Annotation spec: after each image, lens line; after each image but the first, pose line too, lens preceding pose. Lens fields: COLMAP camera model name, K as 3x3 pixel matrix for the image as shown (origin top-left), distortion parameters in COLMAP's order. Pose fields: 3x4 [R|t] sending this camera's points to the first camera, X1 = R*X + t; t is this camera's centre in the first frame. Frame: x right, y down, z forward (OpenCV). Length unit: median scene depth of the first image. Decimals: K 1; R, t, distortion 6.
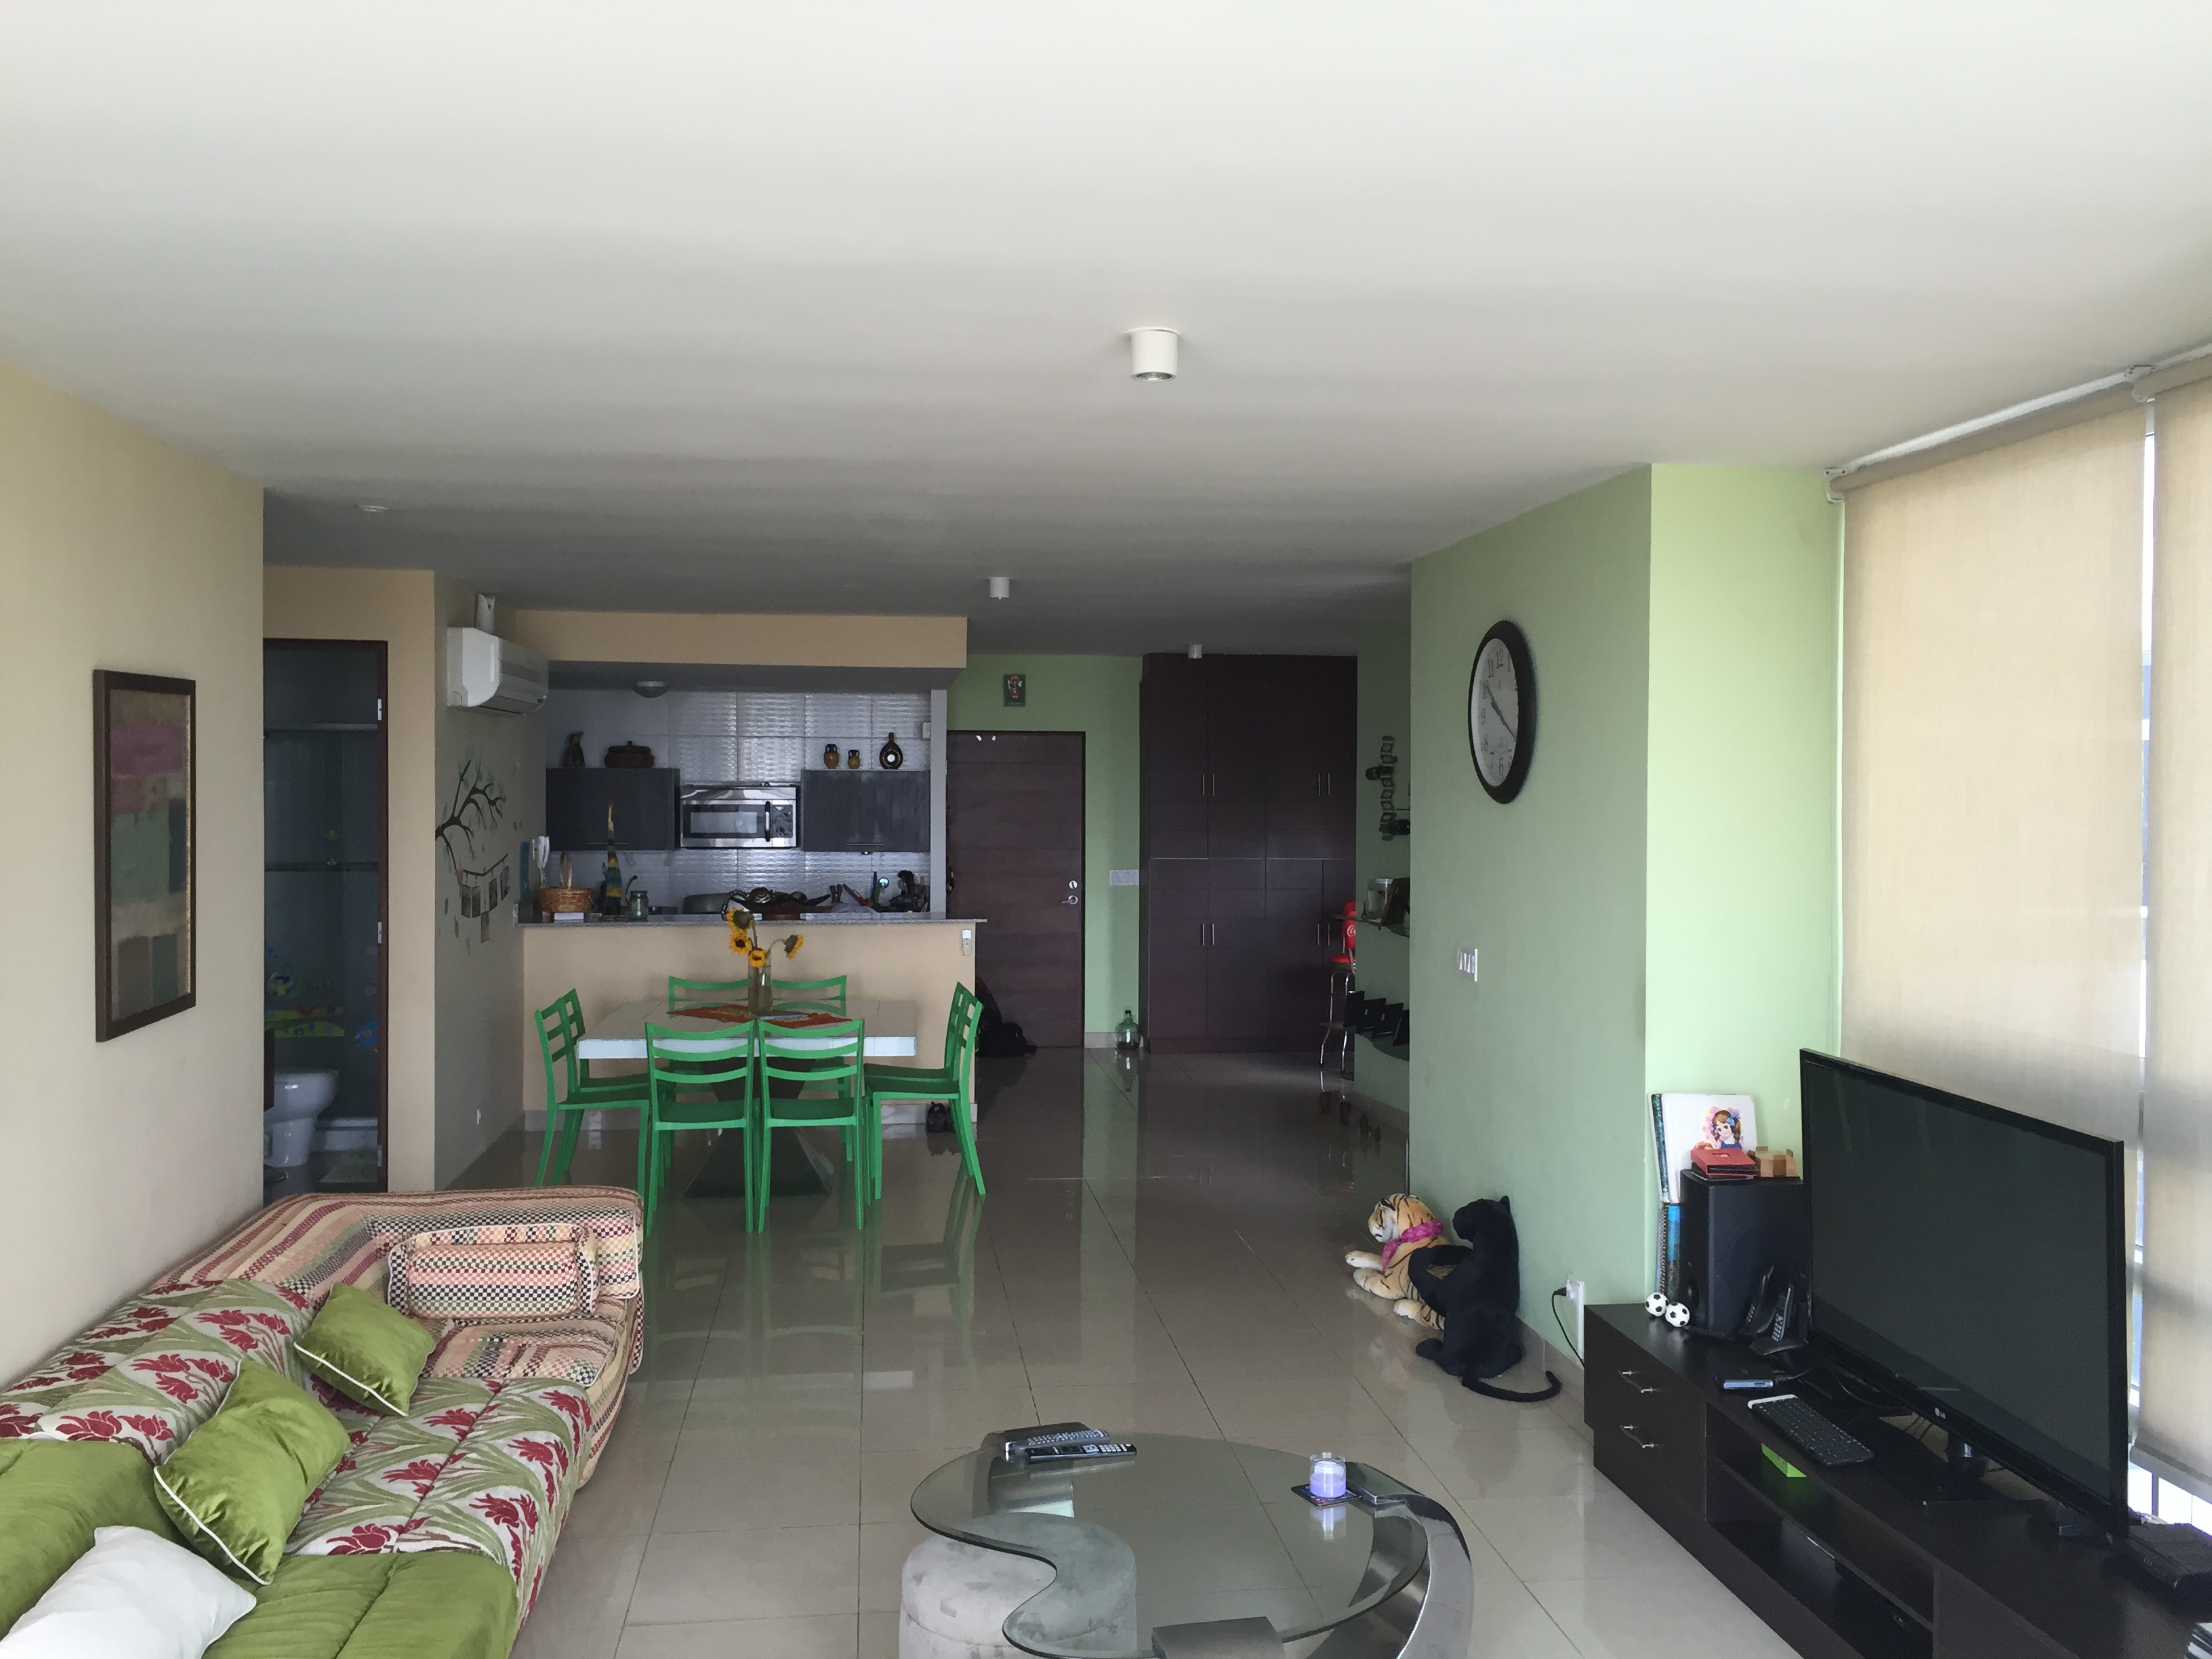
lens RADIAL K [[1882.6, 0, 1106.0], [0, 1882.6, 829.5], [0, 0, 1]] dist [0.061897, -0.072511]
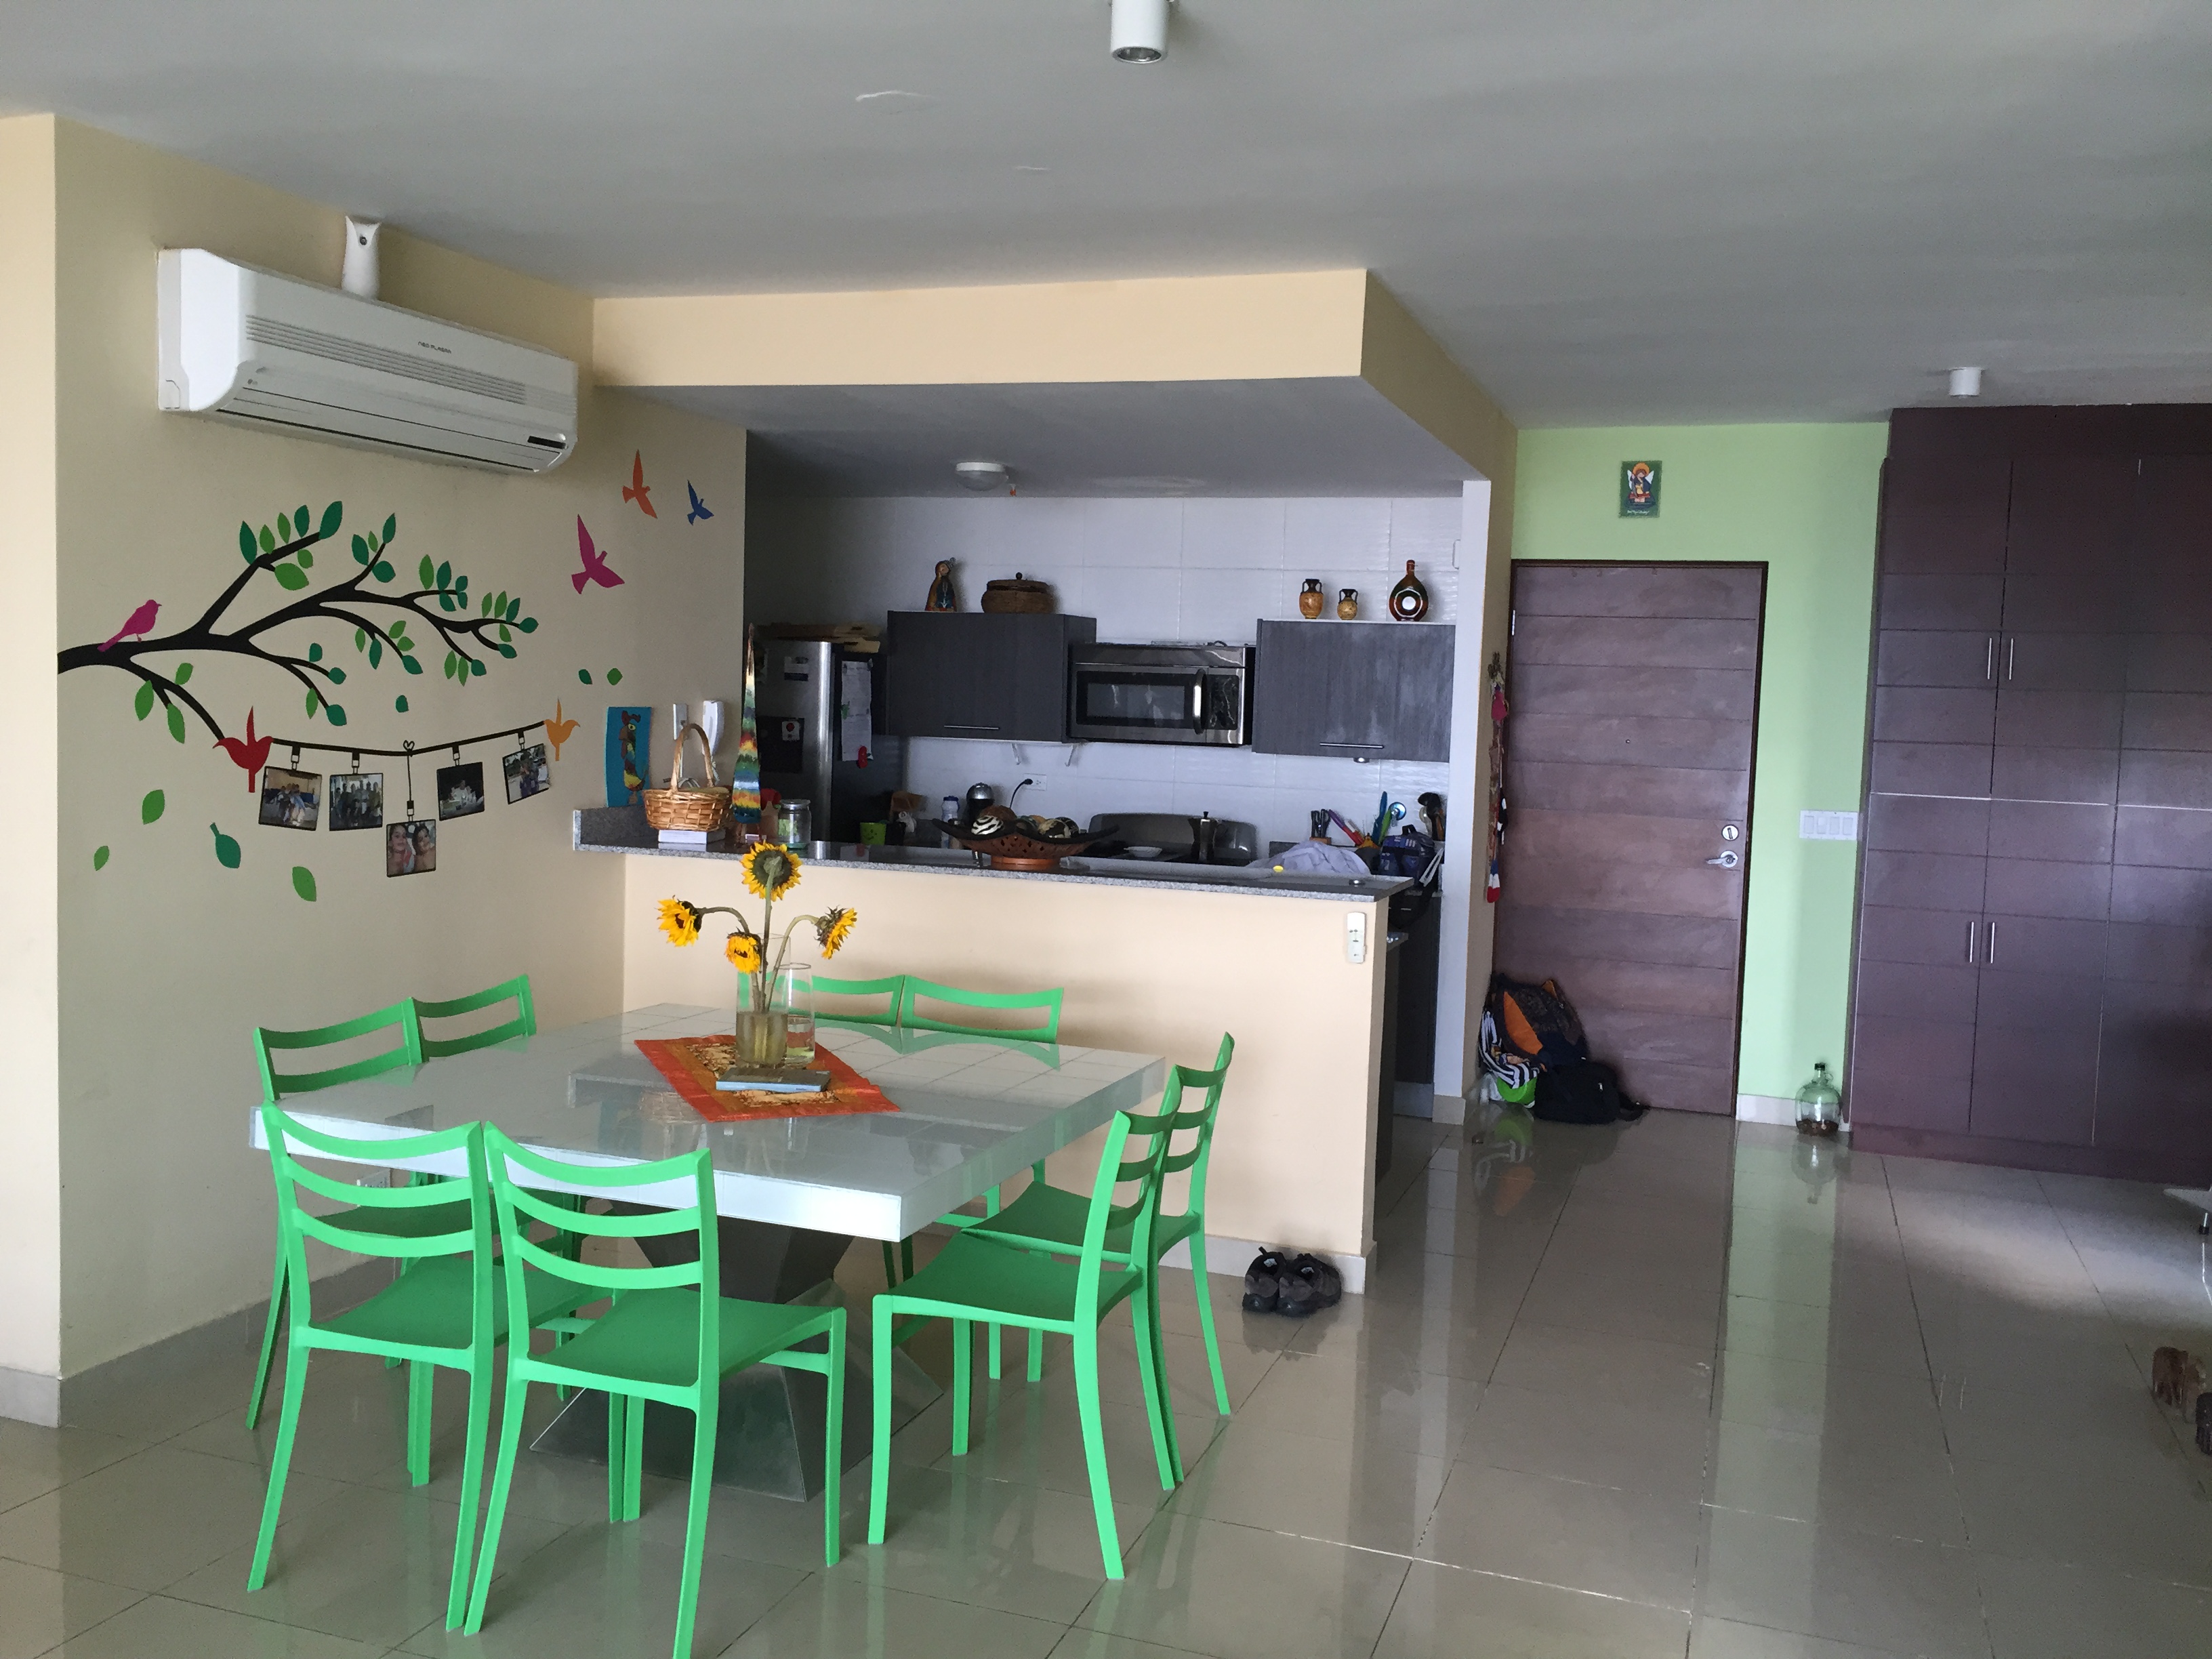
lens RADIAL K [[1882.6, 0, 1106.0], [0, 1882.6, 829.5], [0, 0, 1]] dist [0.061897, -0.072511]
pose [[0.894027, 0.060565, -0.443900, 0.069910], [-0.040954, 0.997720, 0.053644, 0.005586], [0.446137, -0.029780, 0.894469, 0.418980]]
